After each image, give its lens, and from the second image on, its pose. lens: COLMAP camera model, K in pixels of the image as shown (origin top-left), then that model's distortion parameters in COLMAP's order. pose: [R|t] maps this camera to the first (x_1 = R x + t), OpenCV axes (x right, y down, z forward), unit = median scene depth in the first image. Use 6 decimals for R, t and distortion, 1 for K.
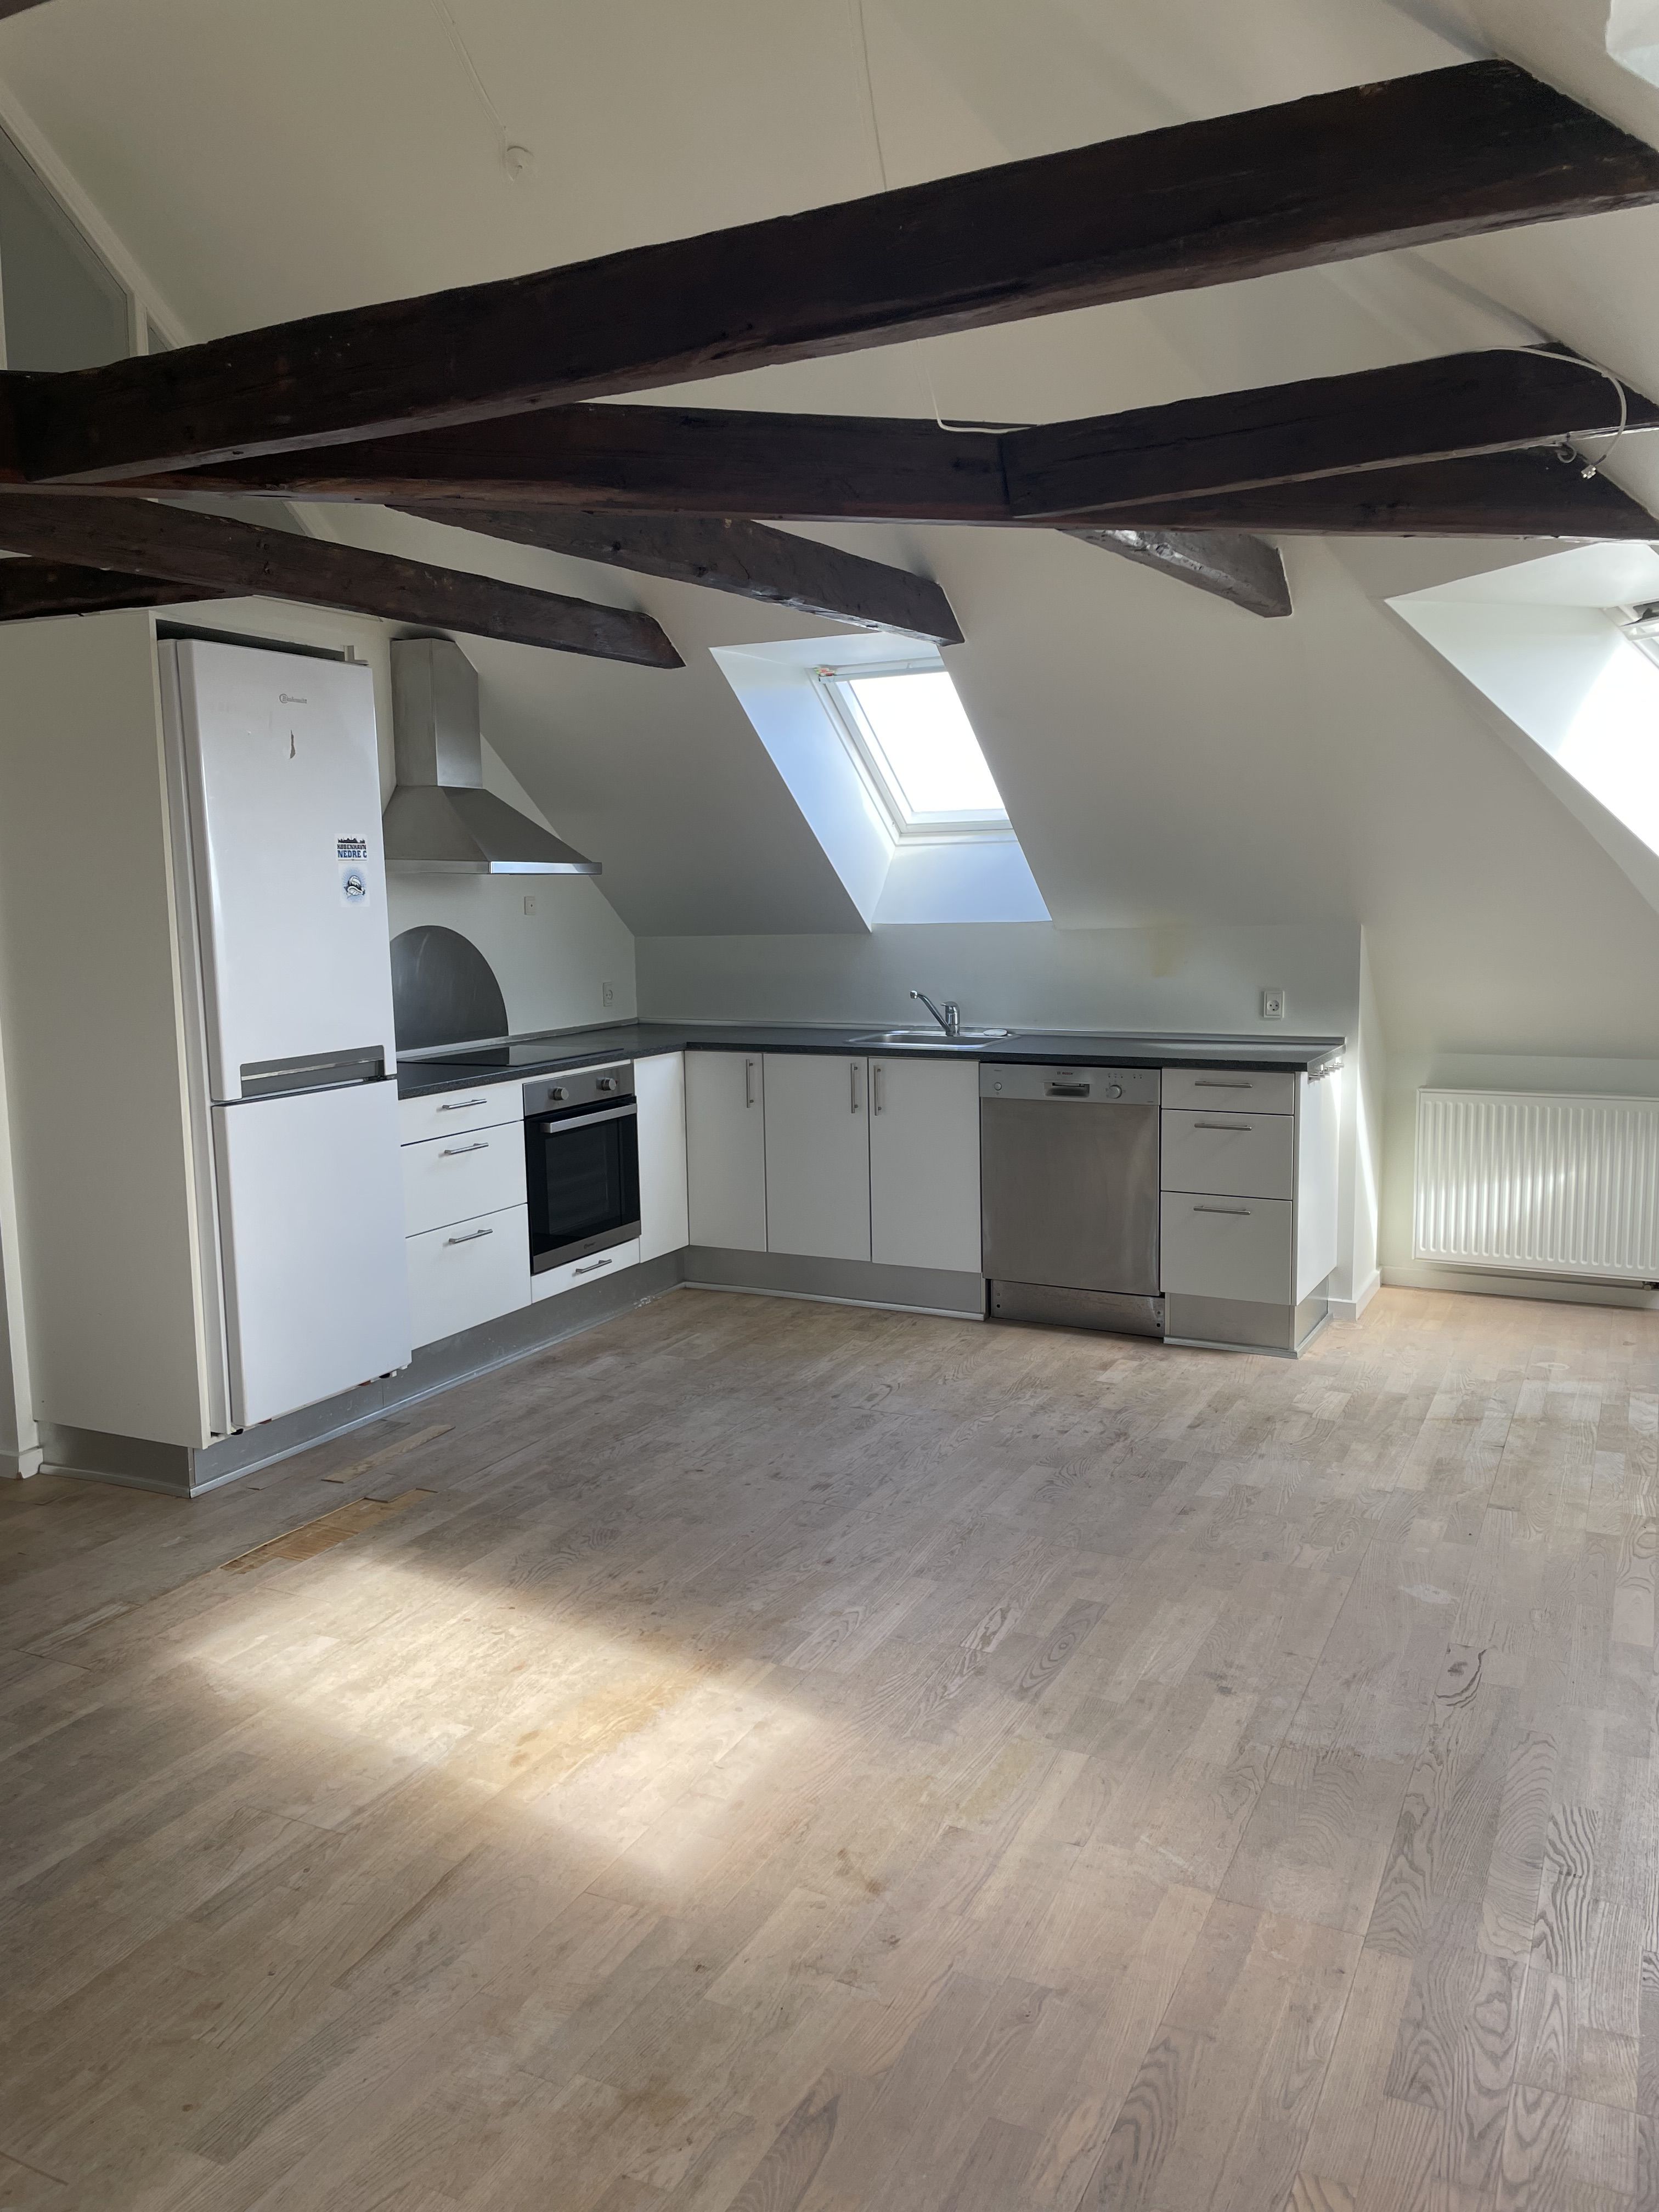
lens RADIAL K [[1670.6, 0, 844.6], [0, 1670.6, 1105.7], [0, 0, 1]] dist [0.107992, -0.141109]
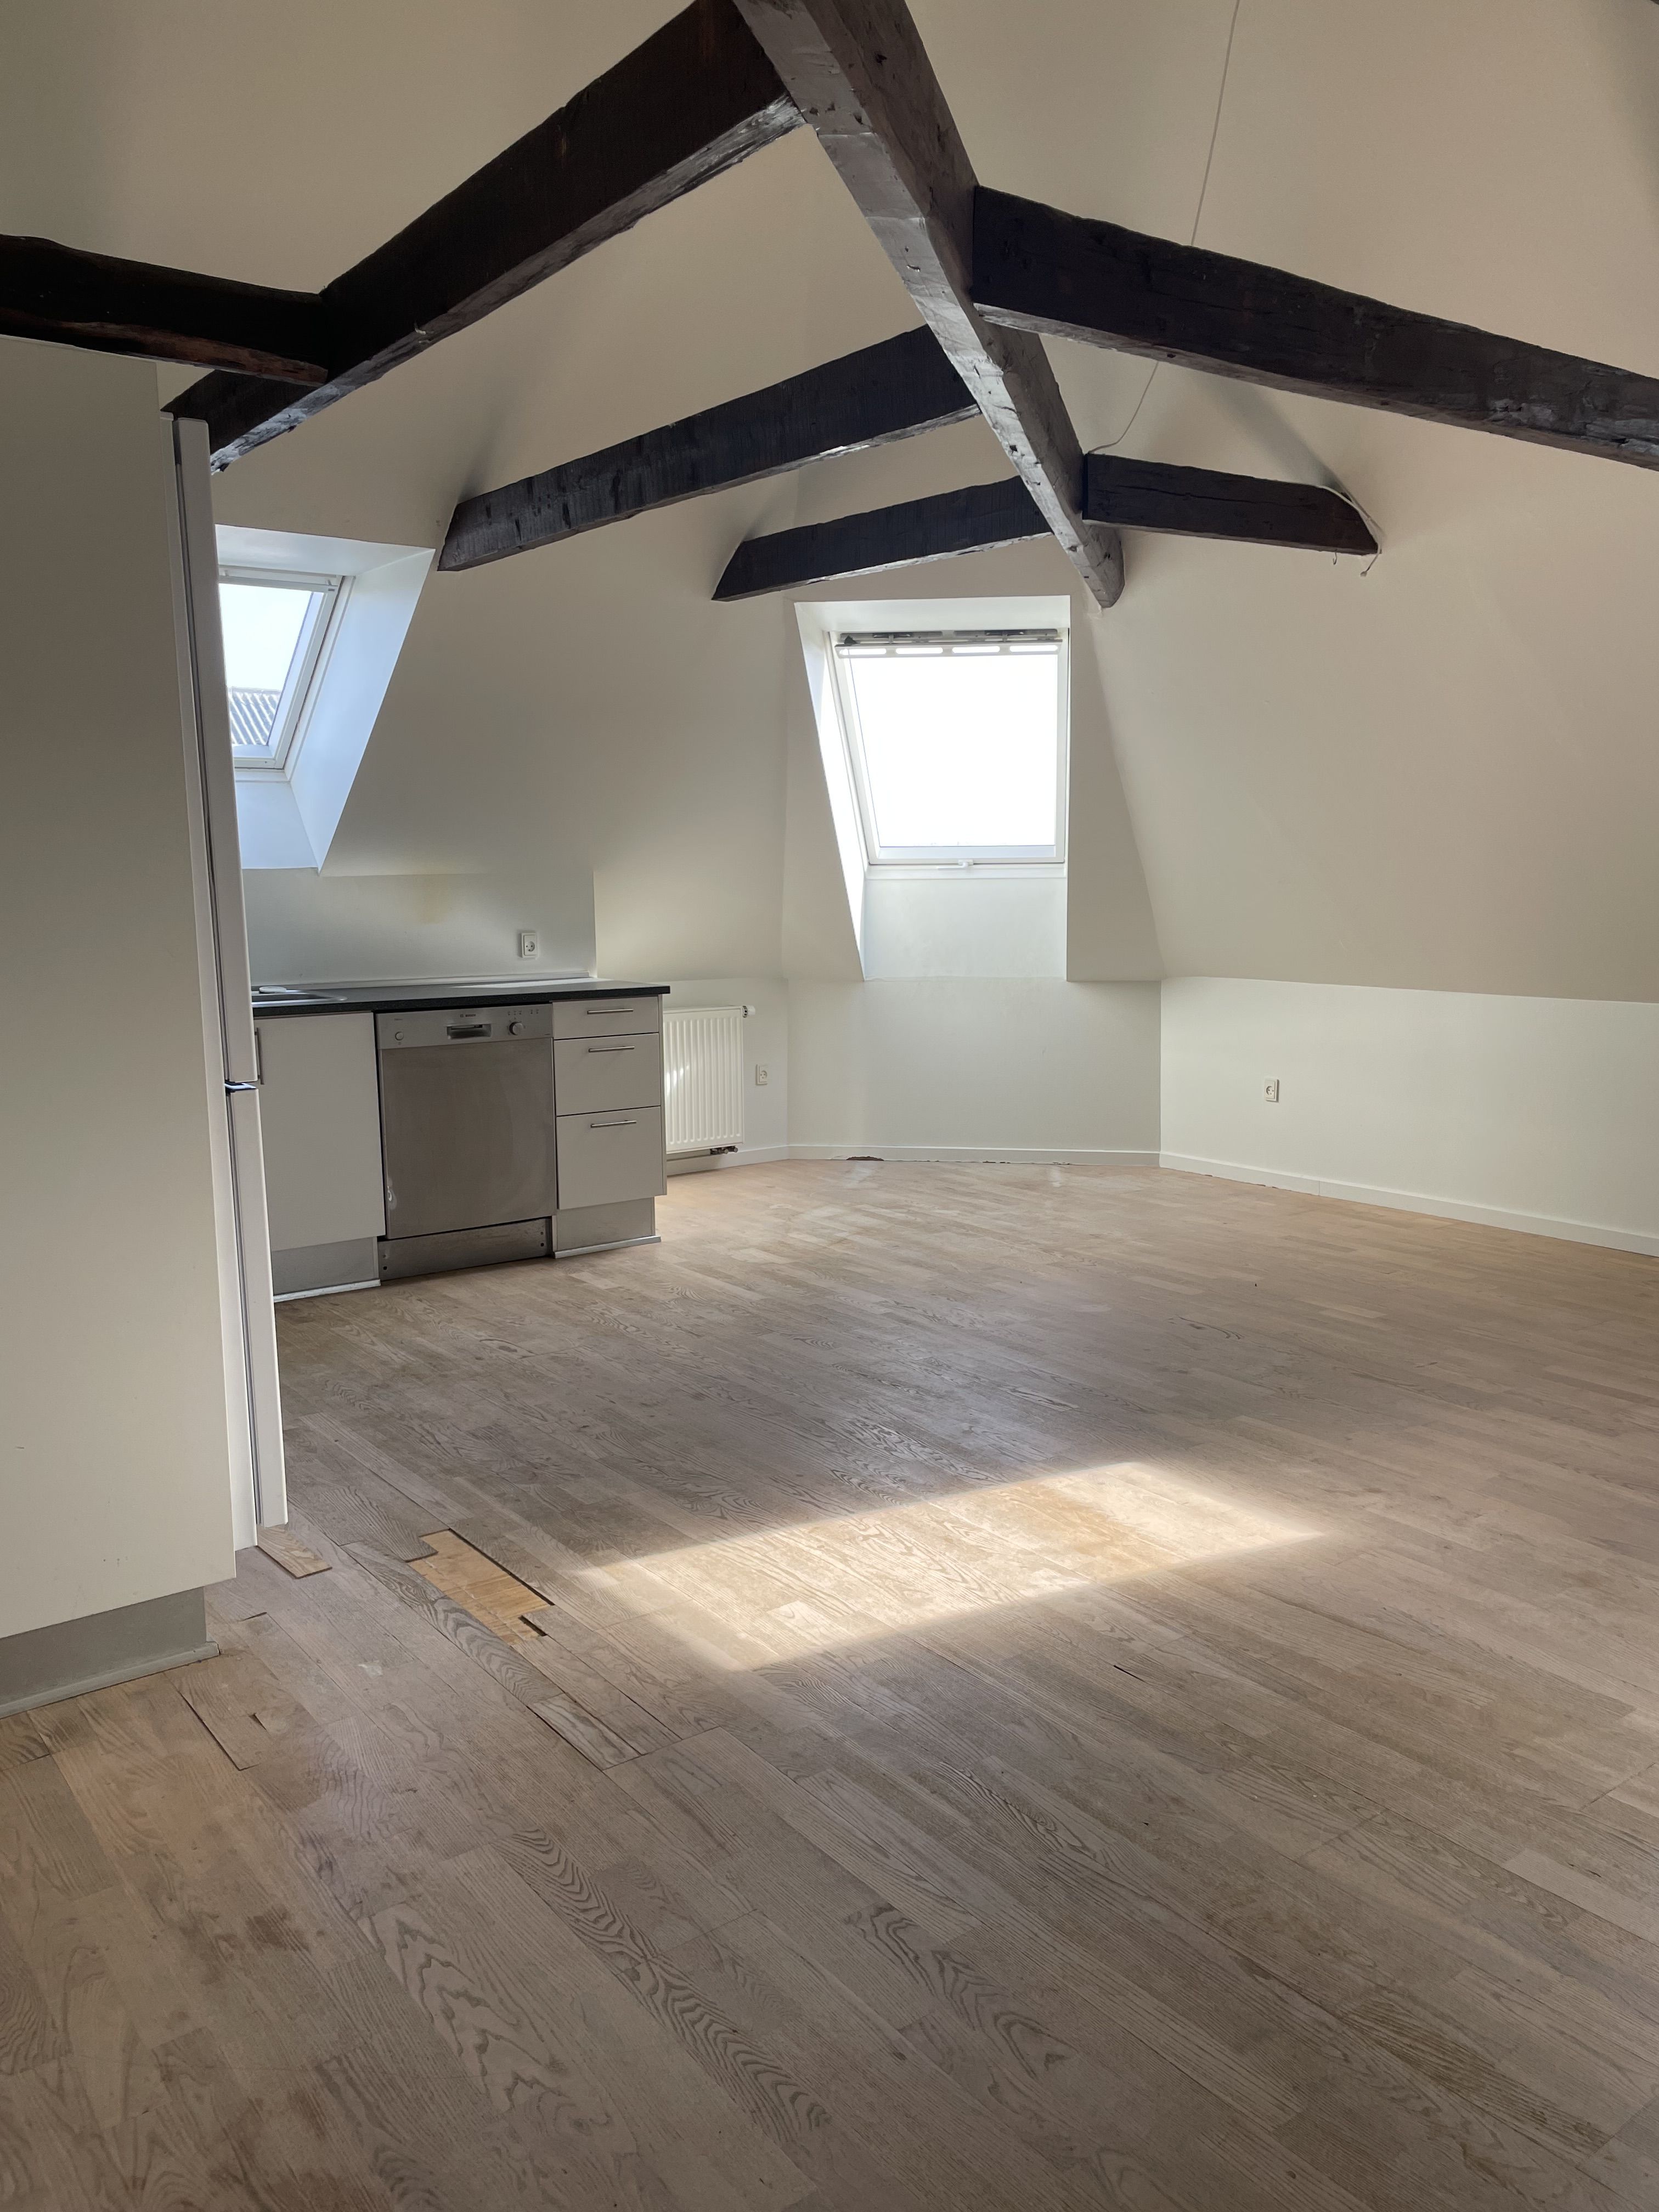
lens RADIAL K [[1670.6, 0, 844.6], [0, 1670.6, 1105.7], [0, 0, 1]] dist [0.107992, -0.141109]
pose [[0.453747, -0.117574, 0.883340, -0.791258], [0.118469, 0.990418, 0.070972, -0.012390], [-0.883221, 0.072445, 0.463328, 0.391199]]
